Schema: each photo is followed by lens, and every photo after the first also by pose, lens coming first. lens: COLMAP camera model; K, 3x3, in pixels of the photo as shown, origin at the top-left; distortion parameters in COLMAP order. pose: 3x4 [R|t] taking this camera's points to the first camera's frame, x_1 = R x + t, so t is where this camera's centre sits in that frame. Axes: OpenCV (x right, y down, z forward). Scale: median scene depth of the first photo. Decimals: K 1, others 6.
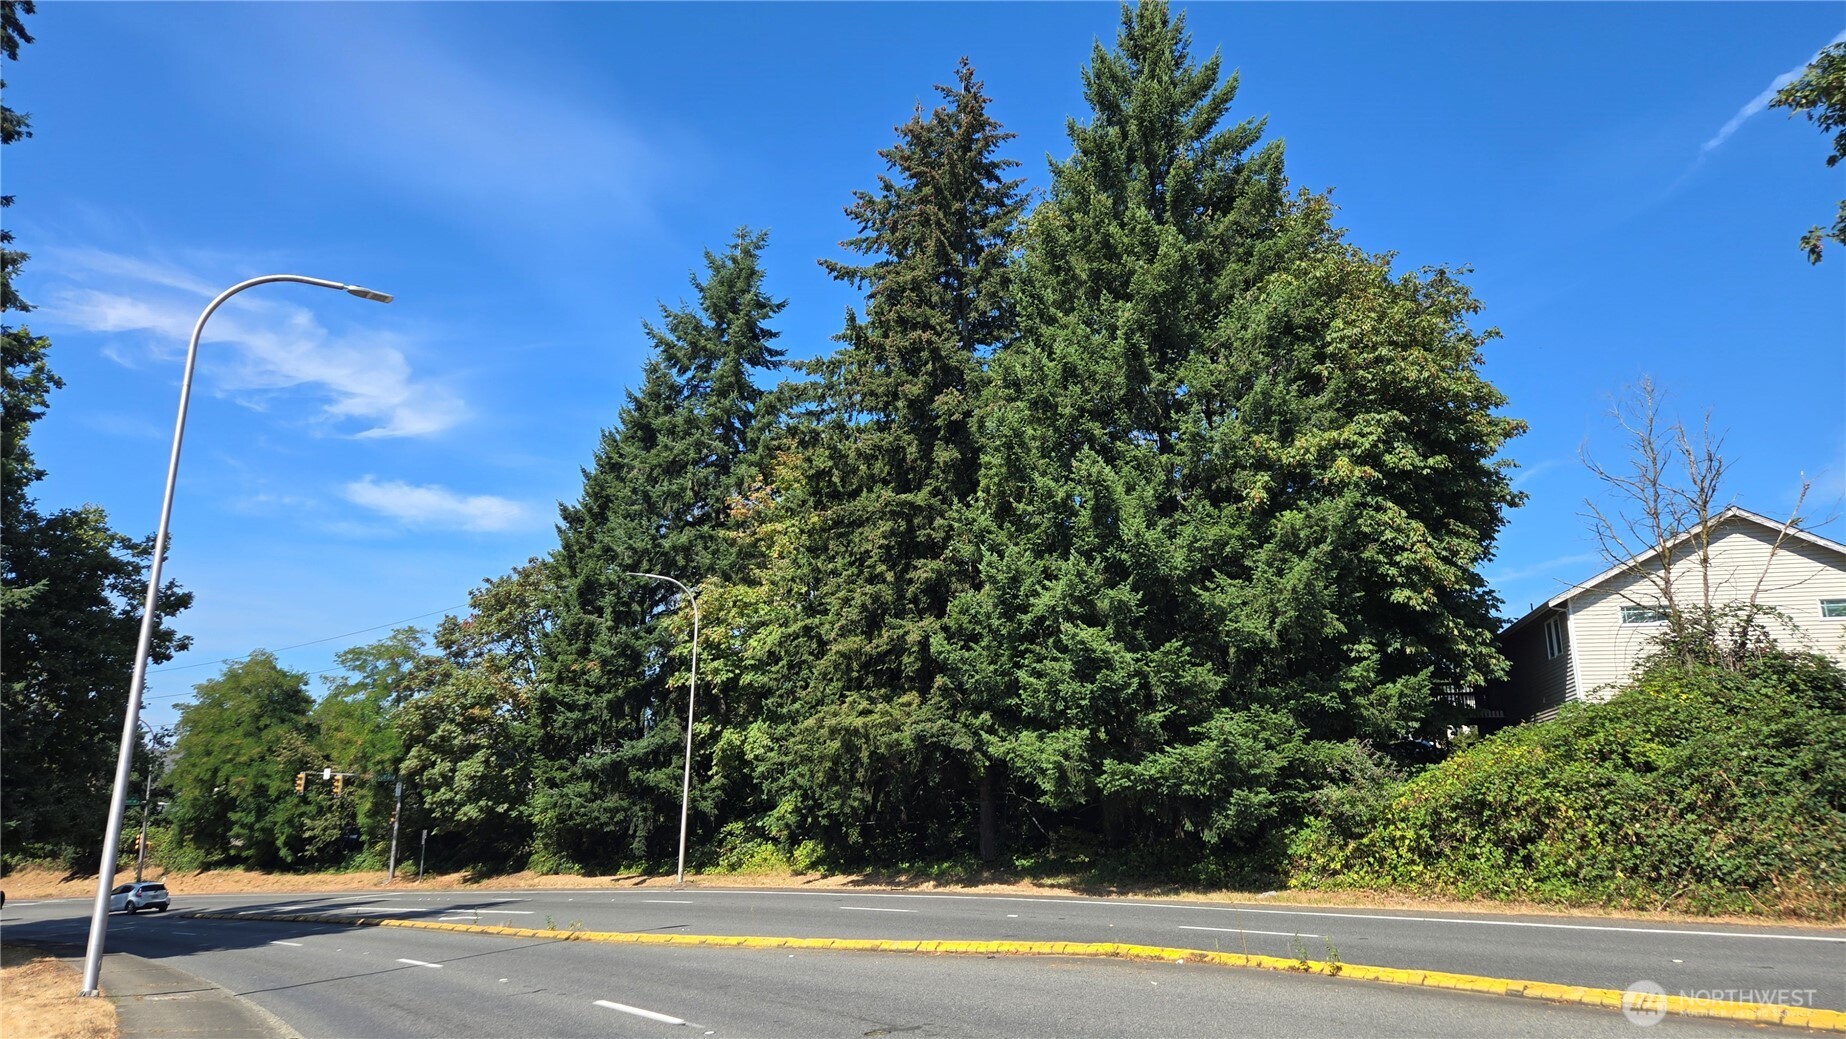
lens RADIAL K [[1242.9, 0, 909.8], [0, 1242.9, 531.9], [0, 0, 1]] dist [0.084388, -0.060740]
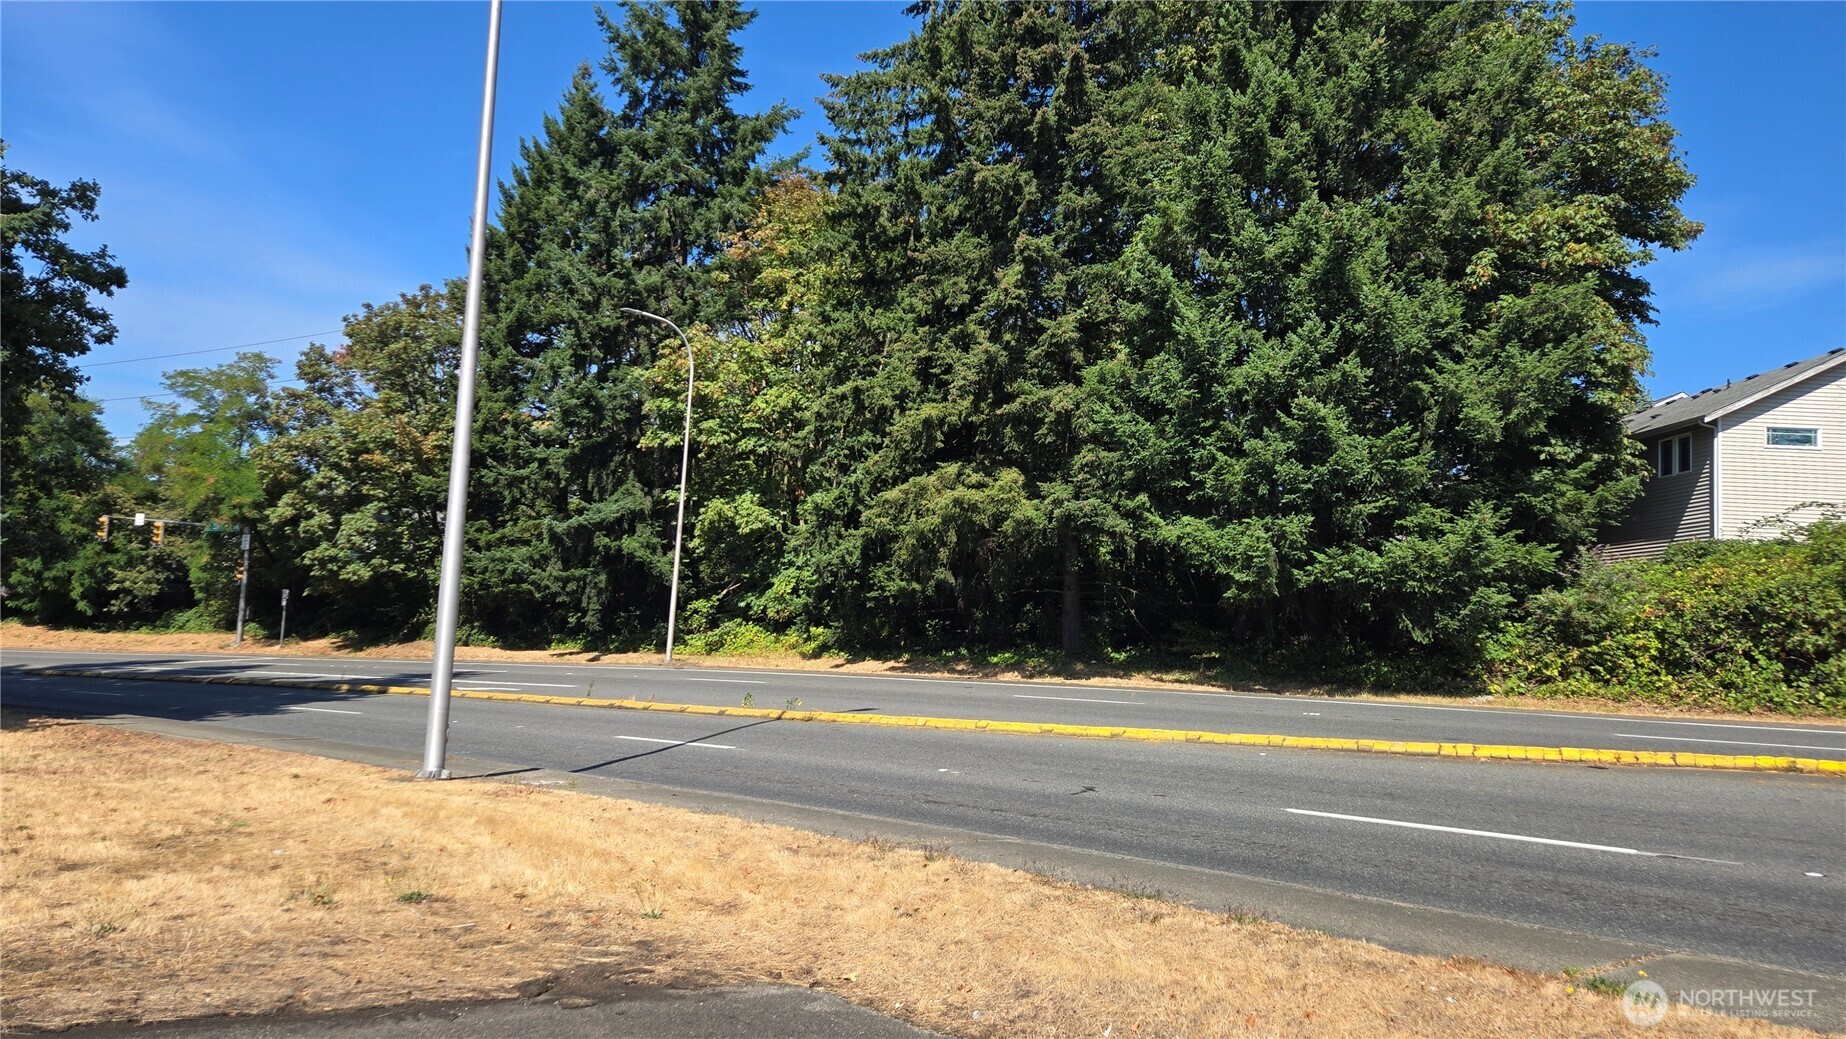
lens RADIAL K [[1242.9, 0, 904.3], [0, 1242.9, 537.5], [0, 0, 1]] dist [0.084388, -0.060740]
pose [[0.977055, 0.061297, 0.203977, -0.250991], [-0.093605, 0.983826, 0.152722, 0.048018], [-0.191316, -0.168311, 0.966990, 0.139253]]
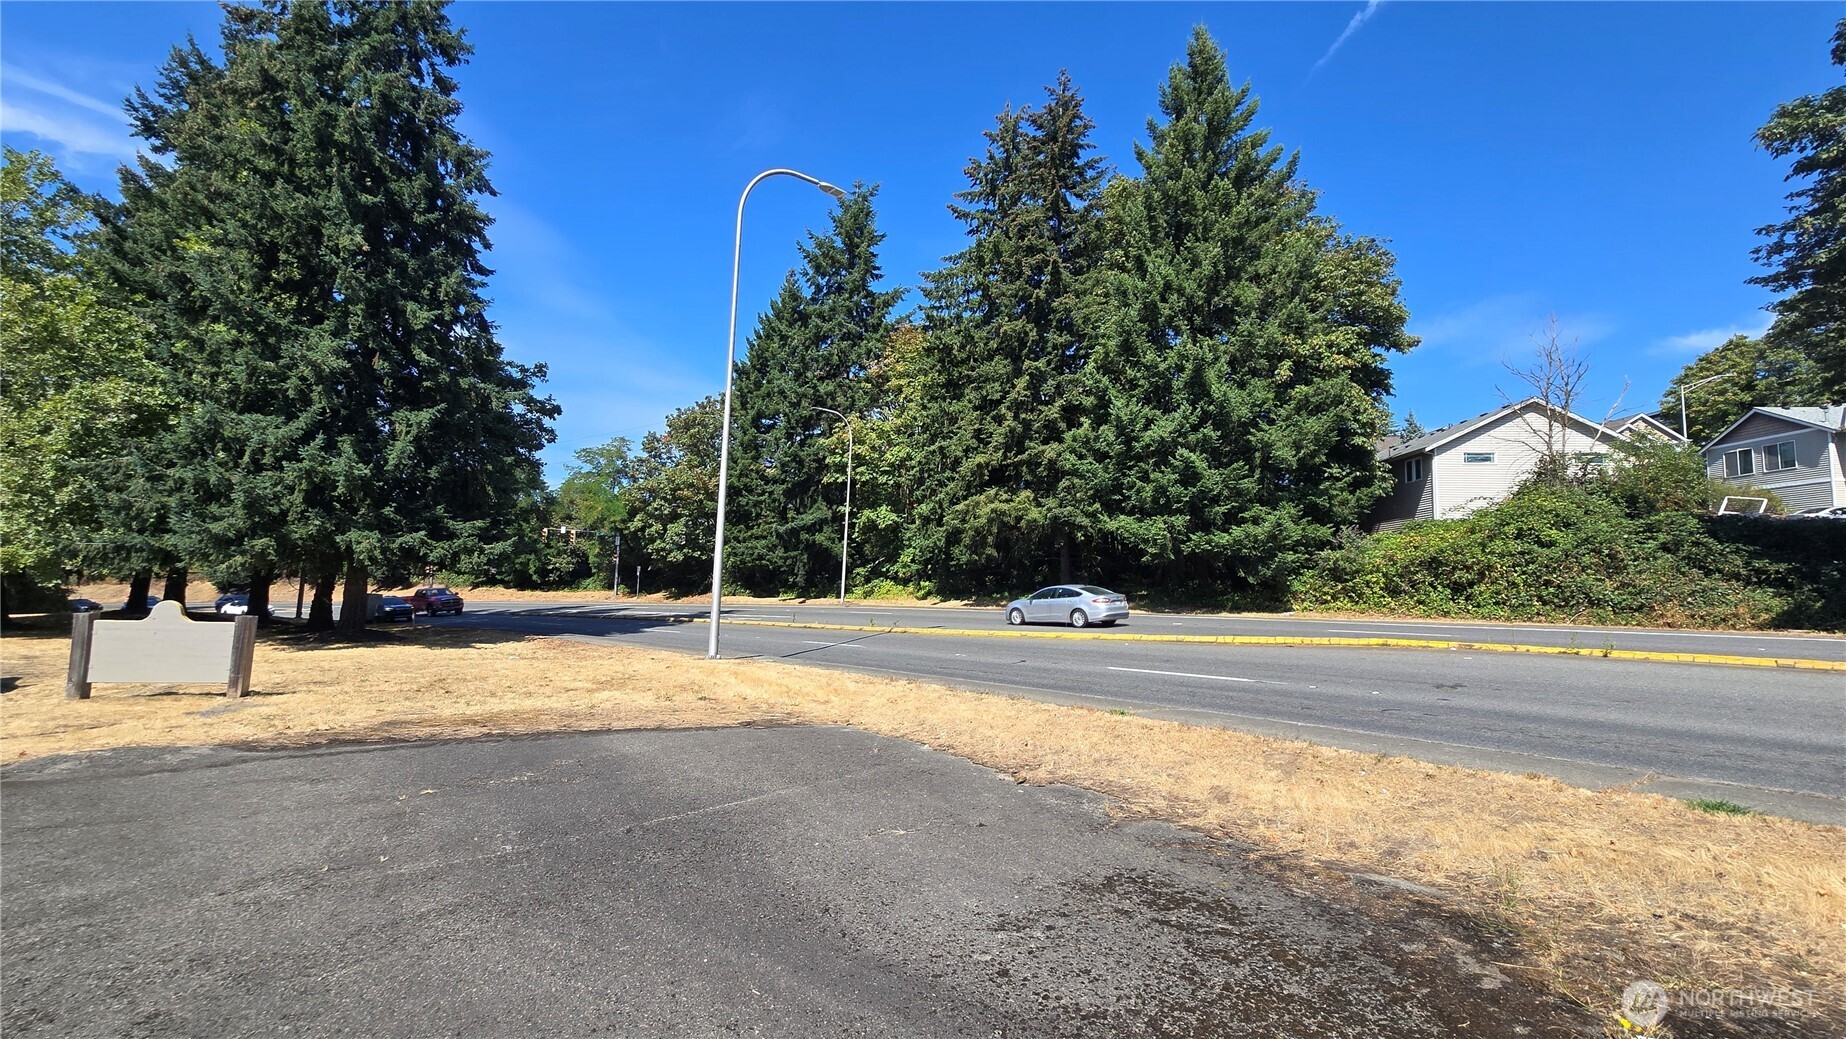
lens RADIAL K [[766.2, 0, 924.9], [0, 766.2, 512.9], [0, 0, 1]] dist [0.000116, 0.001049]
pose [[0.993263, 0.033733, 0.110866, -0.232960], [-0.049721, 0.988213, 0.144783, 0.022747], [-0.104676, -0.149320, 0.983233, 0.048051]]
